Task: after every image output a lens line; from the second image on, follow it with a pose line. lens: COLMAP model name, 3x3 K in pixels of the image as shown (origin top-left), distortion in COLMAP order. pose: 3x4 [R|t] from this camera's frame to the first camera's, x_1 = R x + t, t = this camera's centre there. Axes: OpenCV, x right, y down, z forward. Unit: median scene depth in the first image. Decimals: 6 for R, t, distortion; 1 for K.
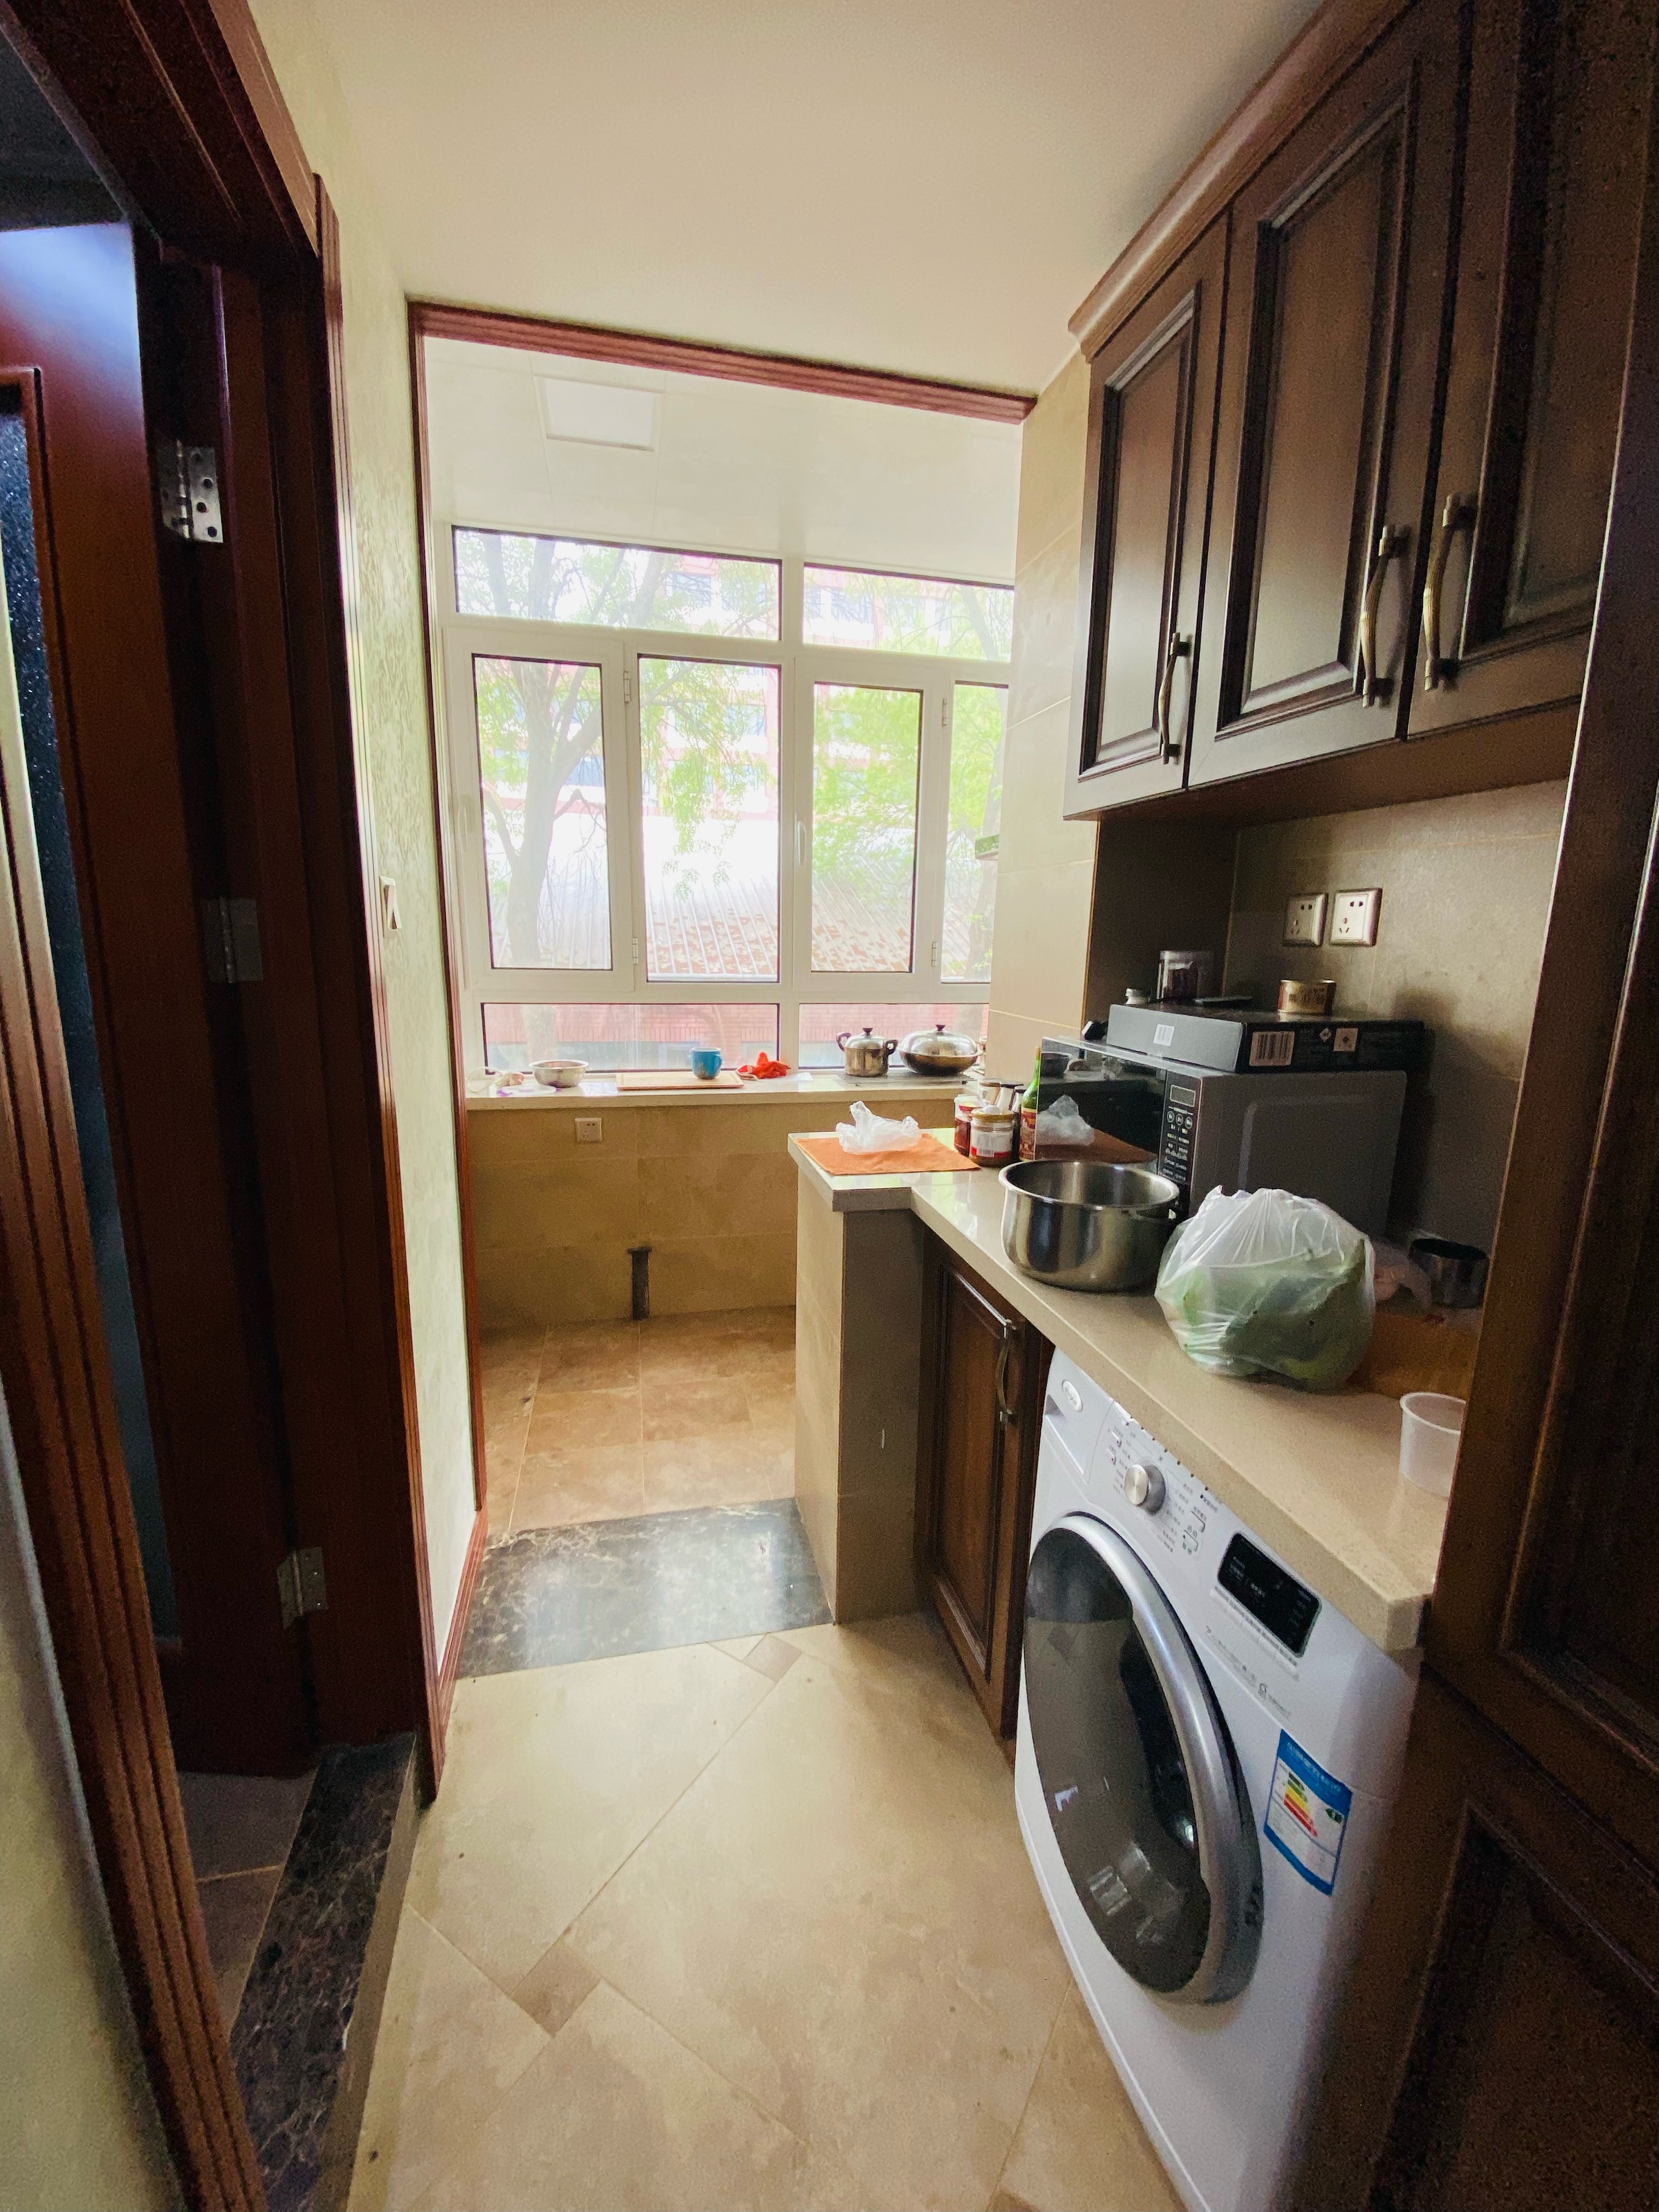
lens RADIAL K [[886.4, 0, 829.5], [0, 886.4, 1106.0], [0, 0, 1]] dist [-0.011580, -0.000335]
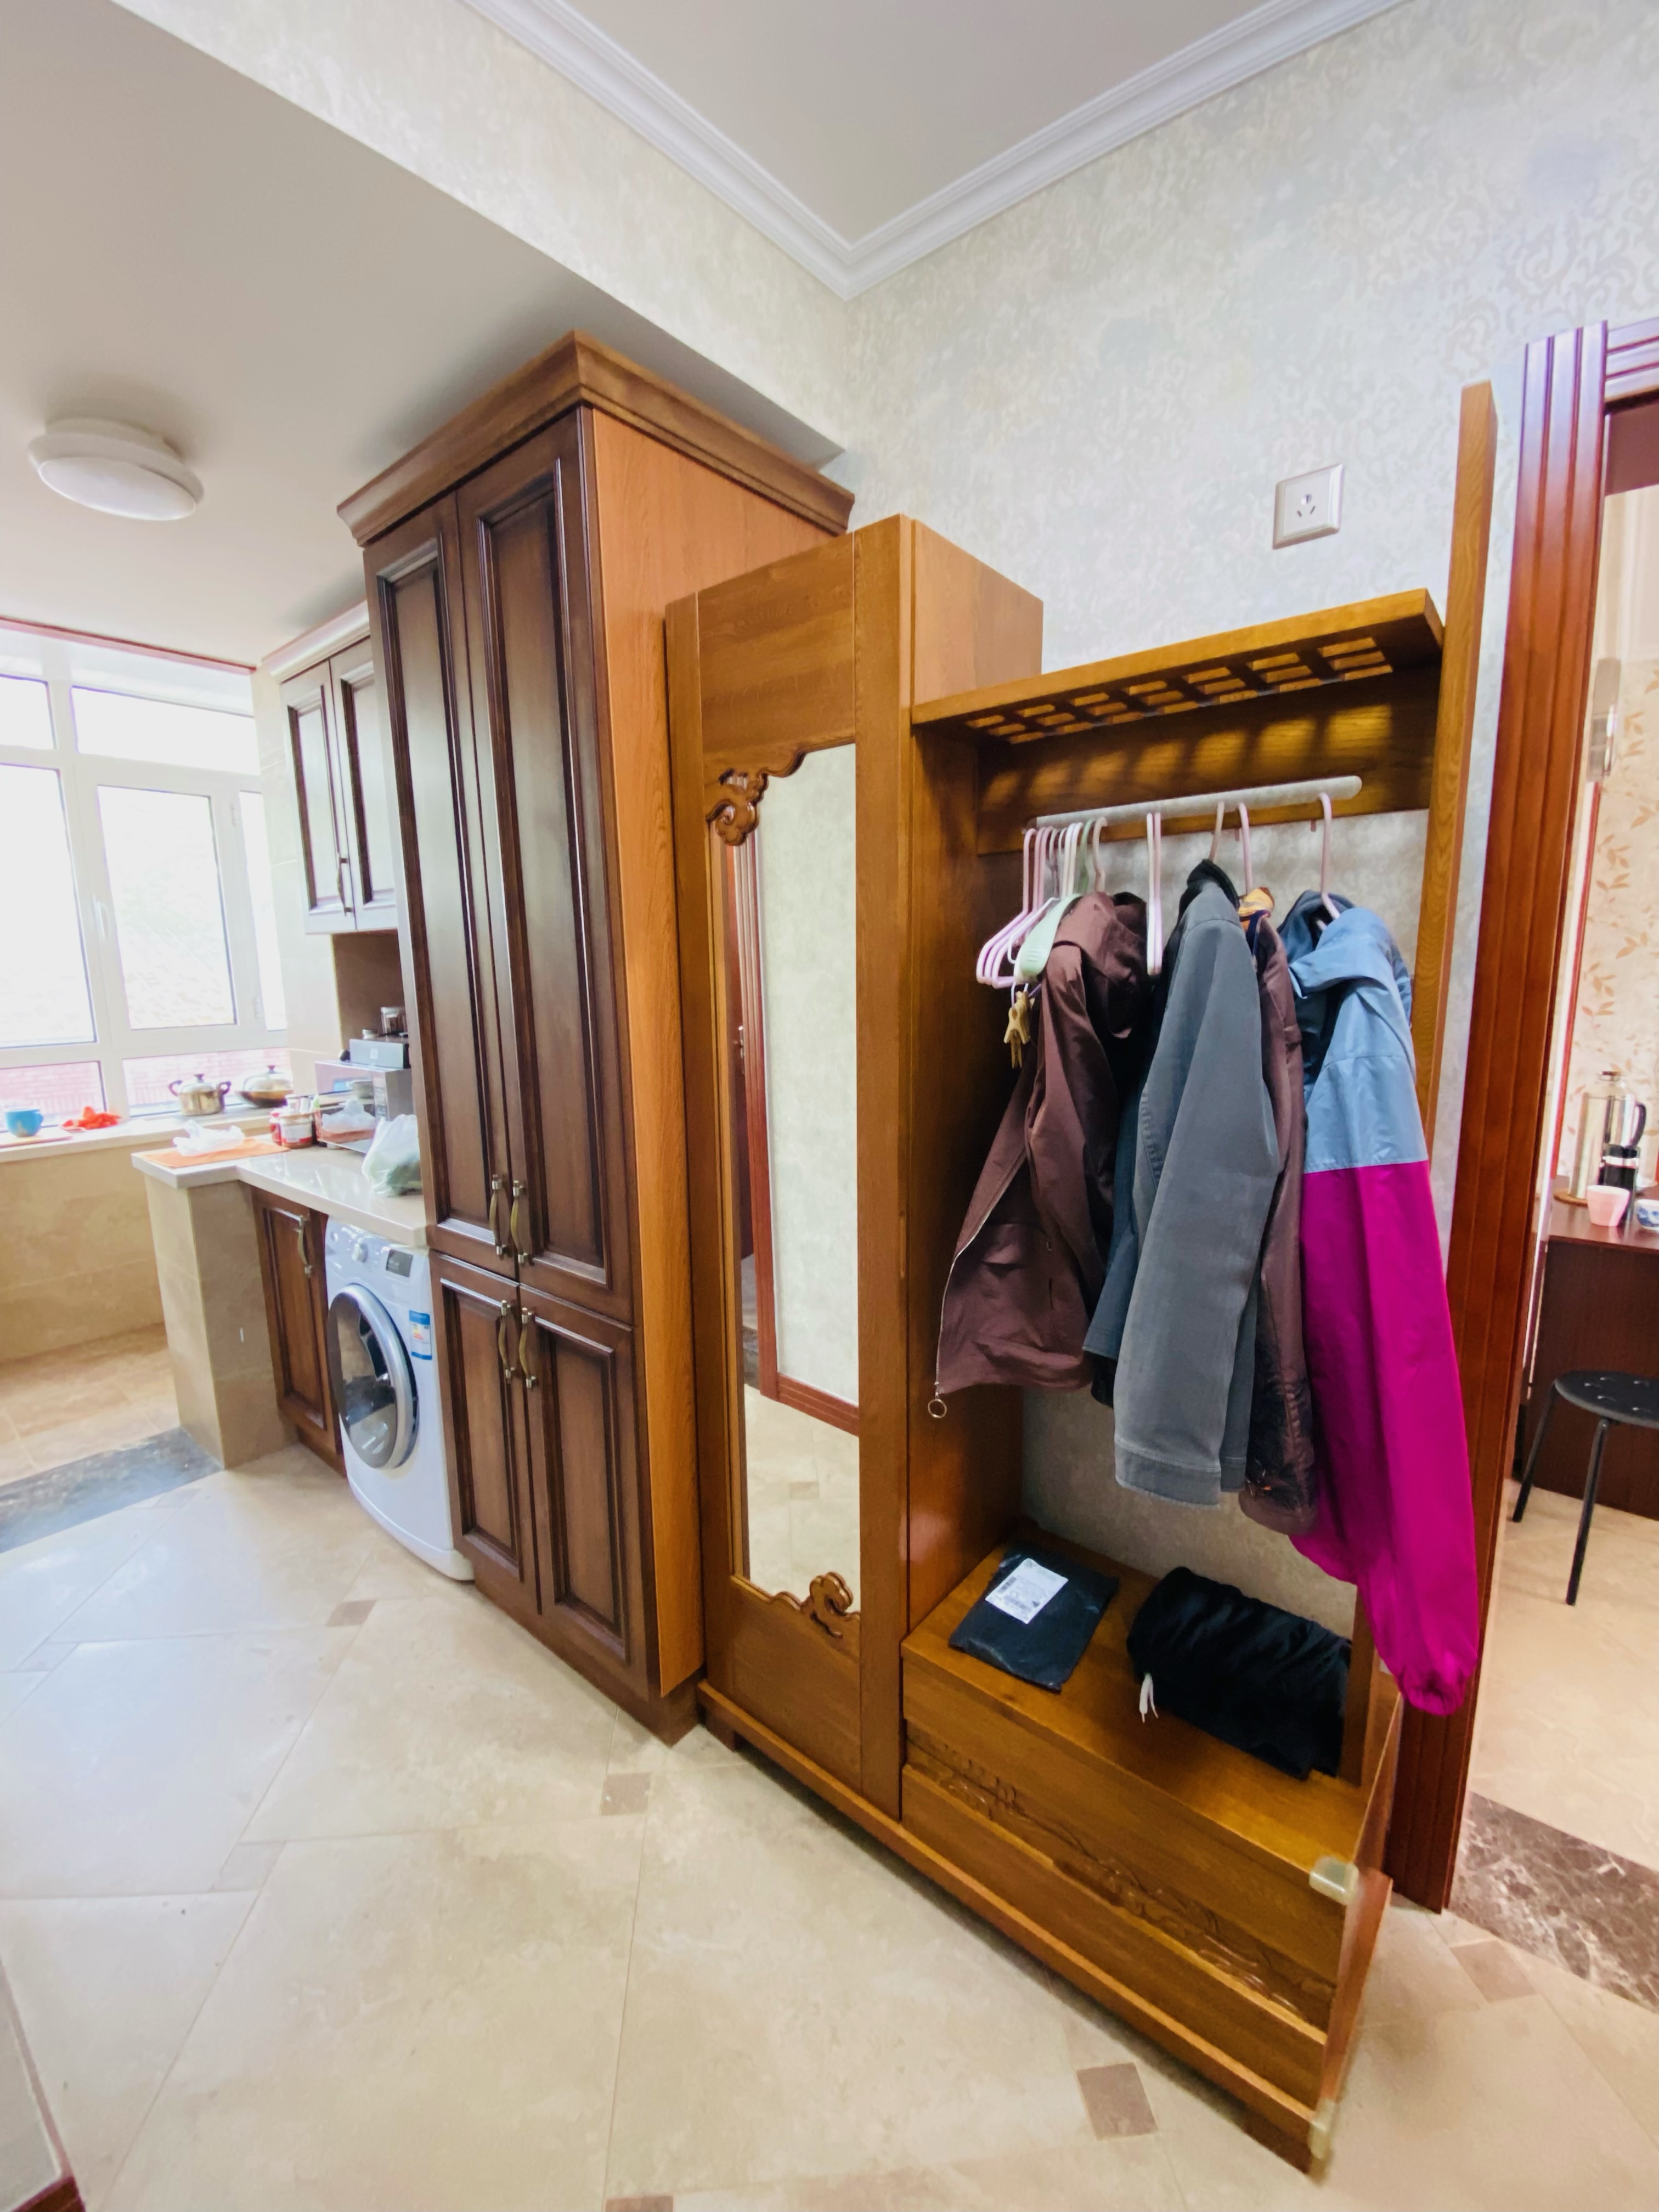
lens RADIAL K [[886.4, 0, 829.5], [0, 886.4, 1106.0], [0, 0, 1]] dist [-0.011580, -0.000335]
pose [[0.792043, -0.126858, 0.597139, 0.002881], [0.145253, 0.989240, 0.017495, 0.062364], [-0.592933, 0.072879, 0.801947, -0.489904]]
